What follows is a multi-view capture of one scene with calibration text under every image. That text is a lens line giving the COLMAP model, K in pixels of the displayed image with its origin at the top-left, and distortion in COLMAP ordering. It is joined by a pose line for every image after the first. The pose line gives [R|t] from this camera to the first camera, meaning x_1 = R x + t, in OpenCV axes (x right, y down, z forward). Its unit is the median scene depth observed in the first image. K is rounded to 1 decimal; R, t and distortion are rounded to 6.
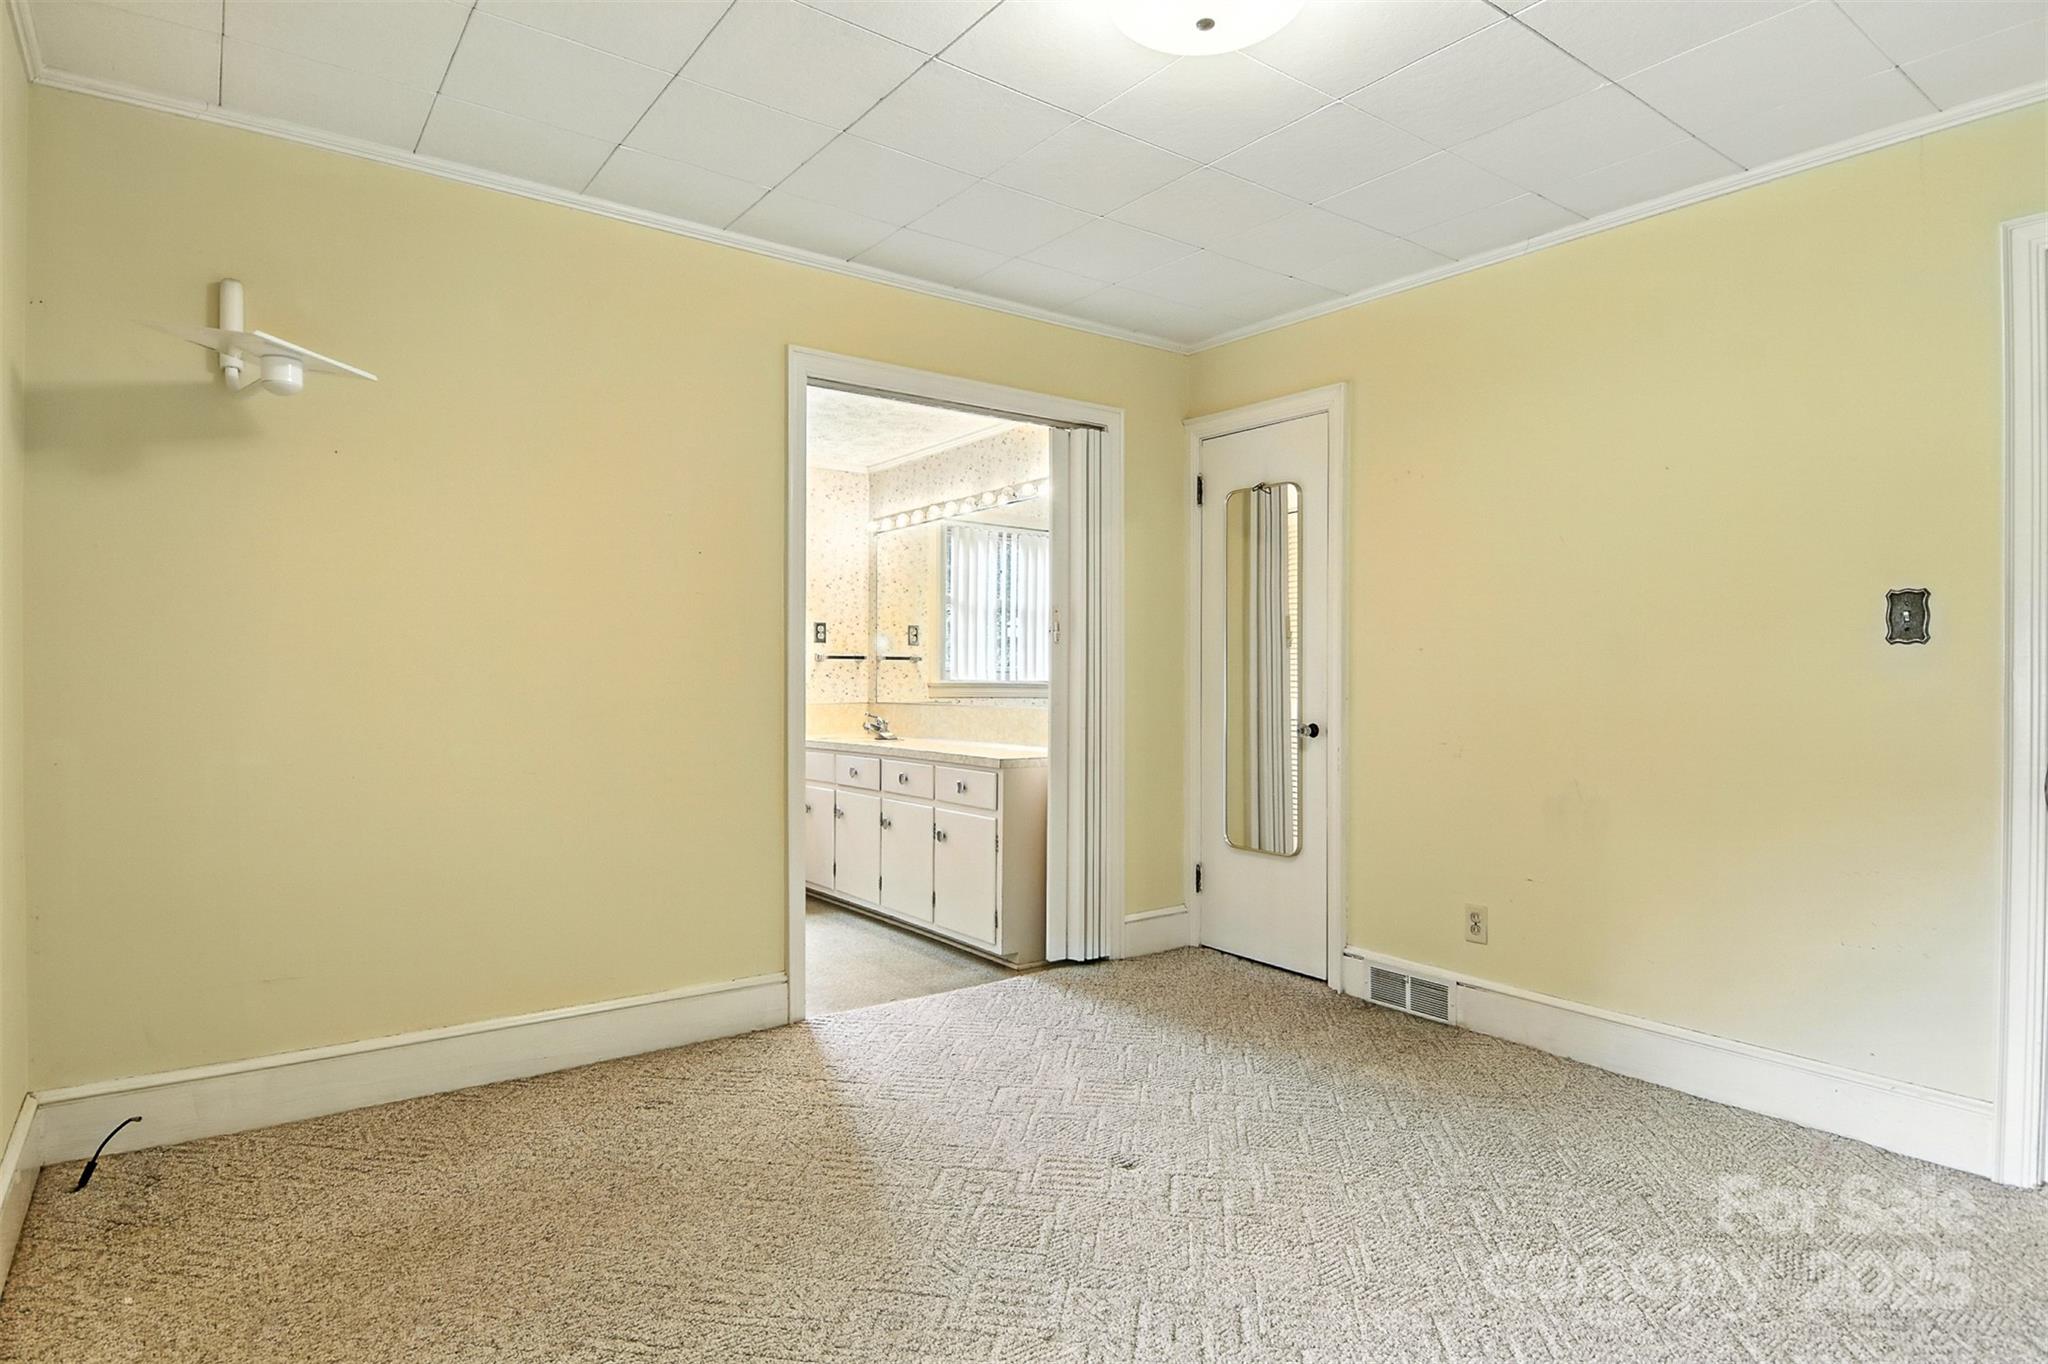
lens RADIAL K [[1093.5, 0, 1039.2], [0, 1093.5, 682.3], [0, 0, 1]] dist [-0.001255, -0.007399]
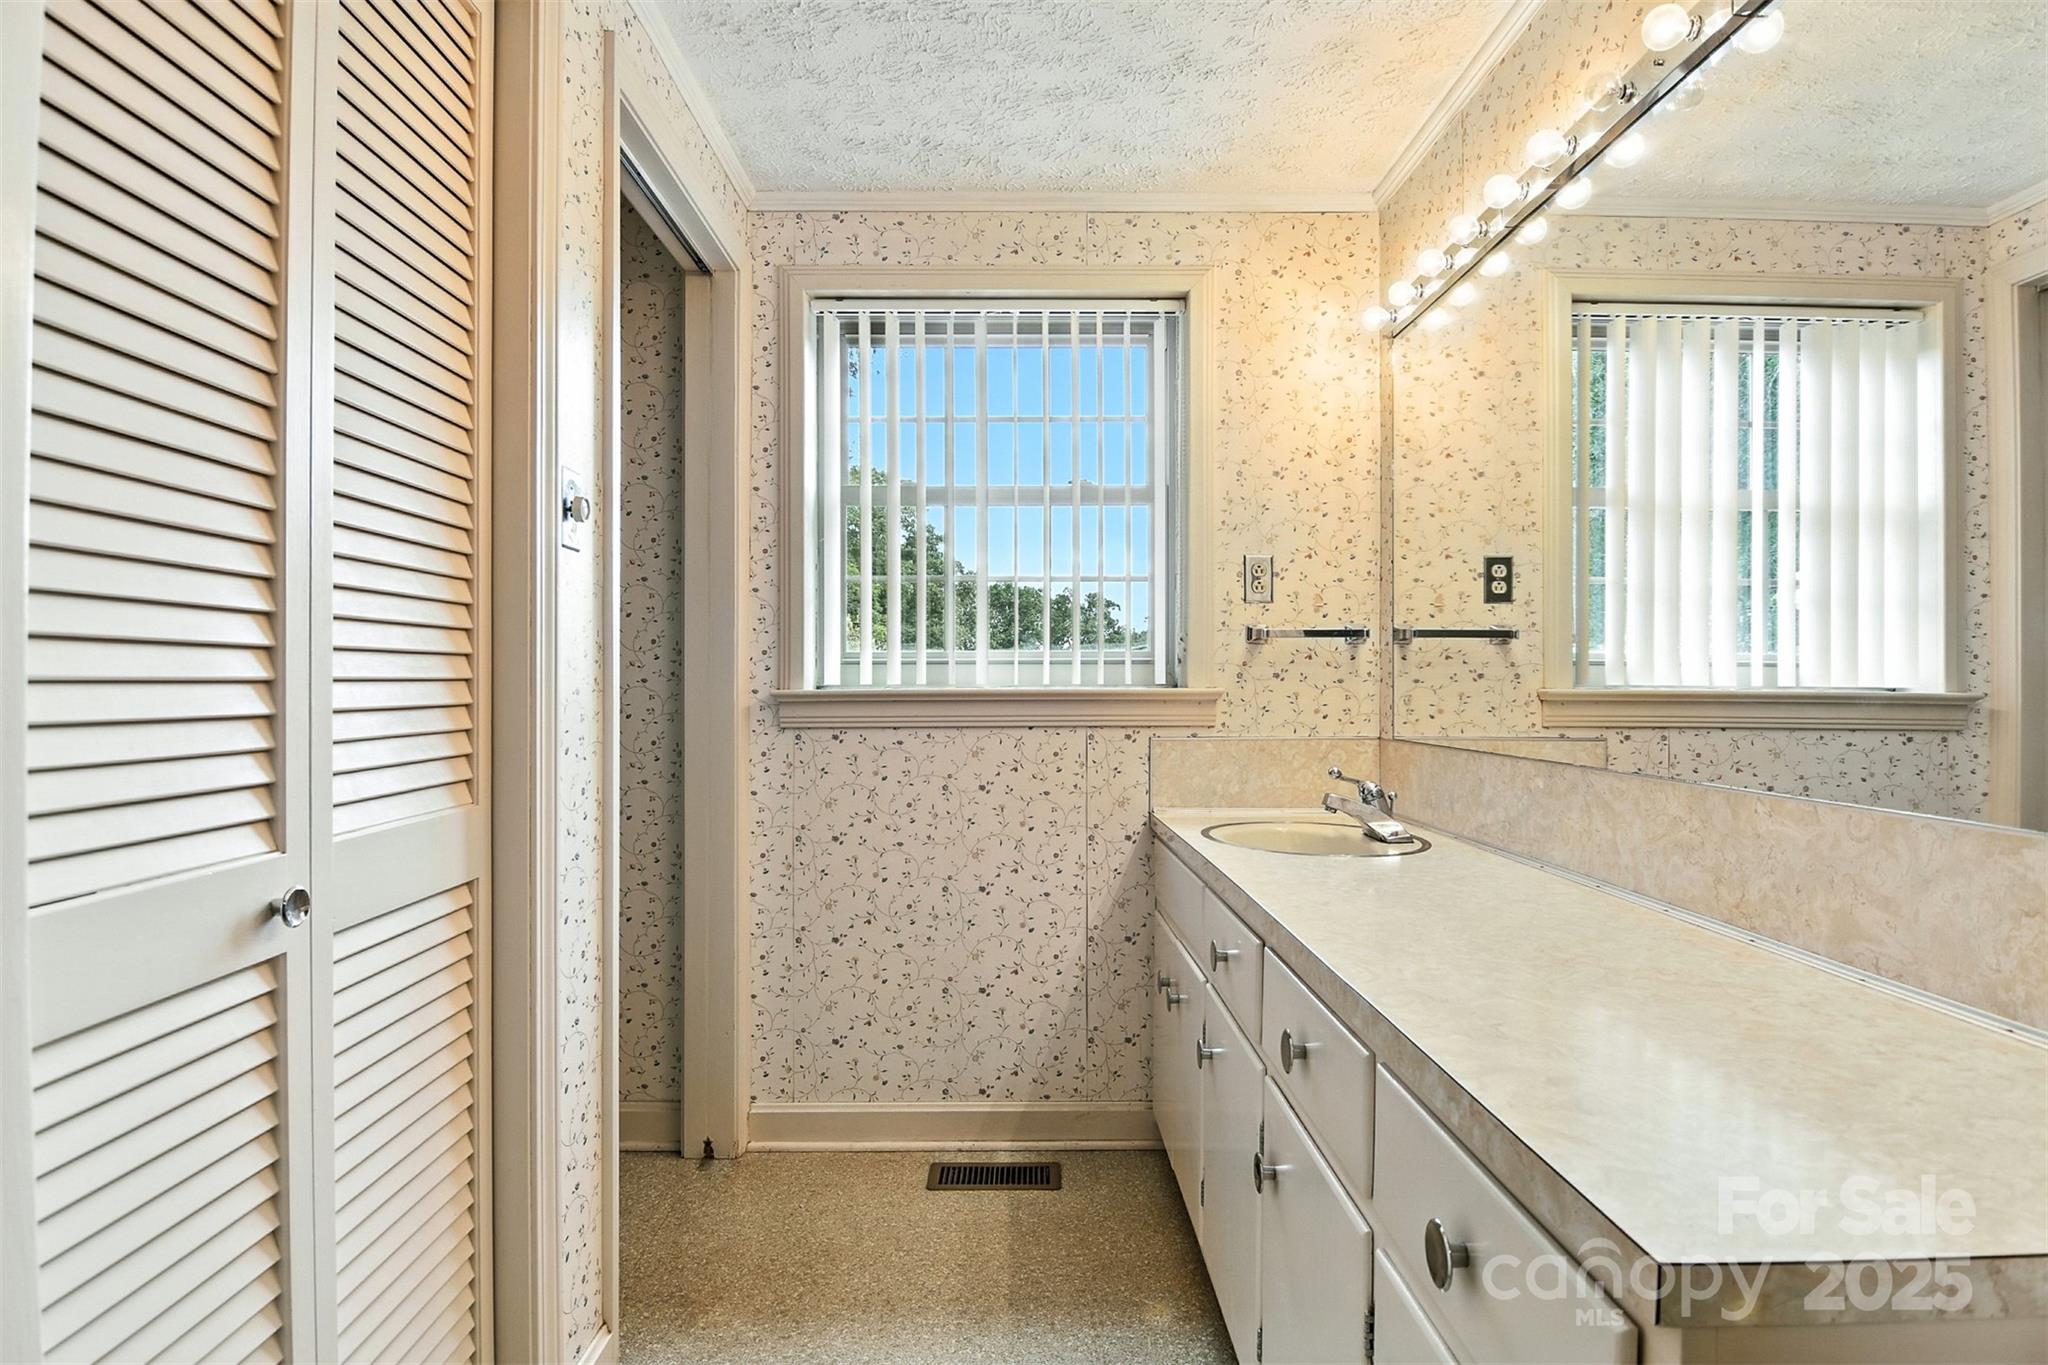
lens RADIAL K [[1093.5, 0, 1013.8], [0, 1093.5, 677.0], [0, 0, 1]] dist [-0.001255, -0.007399]
pose [[0.804688, -0.007004, -0.593656, -0.015820], [0.002368, 0.999960, -0.008588, -0.001982], [0.593693, 0.005505, 0.804673, 0.552867]]
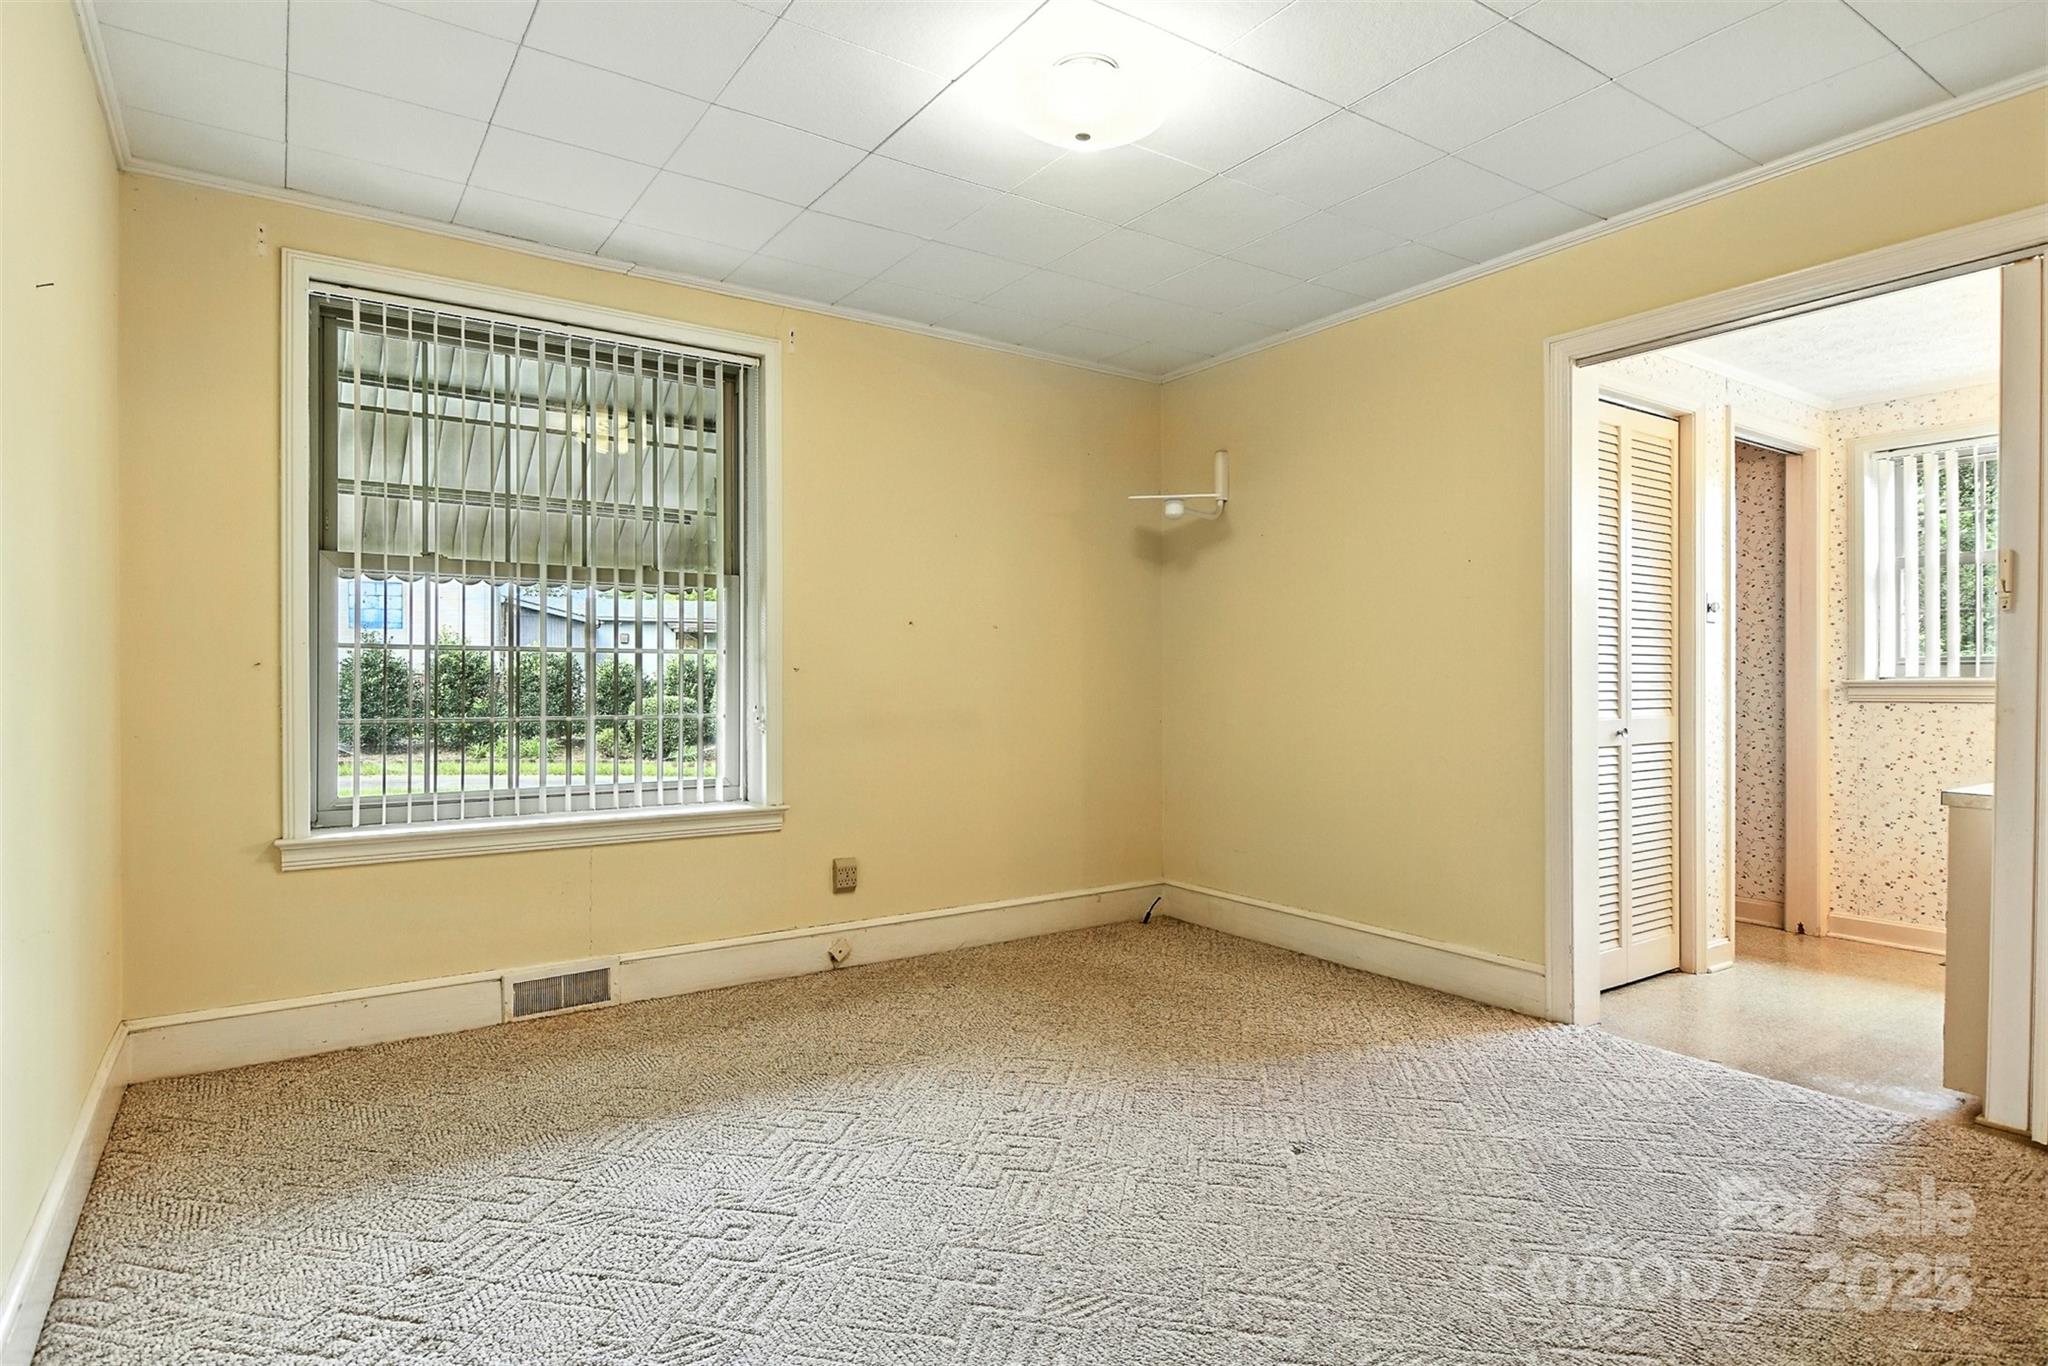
lens RADIAL K [[1093.5, 0, 1009.5], [0, 1093.5, 672.6], [0, 0, 1]] dist [-0.001255, -0.007399]
pose [[-0.054842, -0.011284, -0.998431, 0.432800], [-0.007332, 0.999914, -0.010898, 0.006596], [0.998468, 0.006723, -0.054920, 0.308972]]
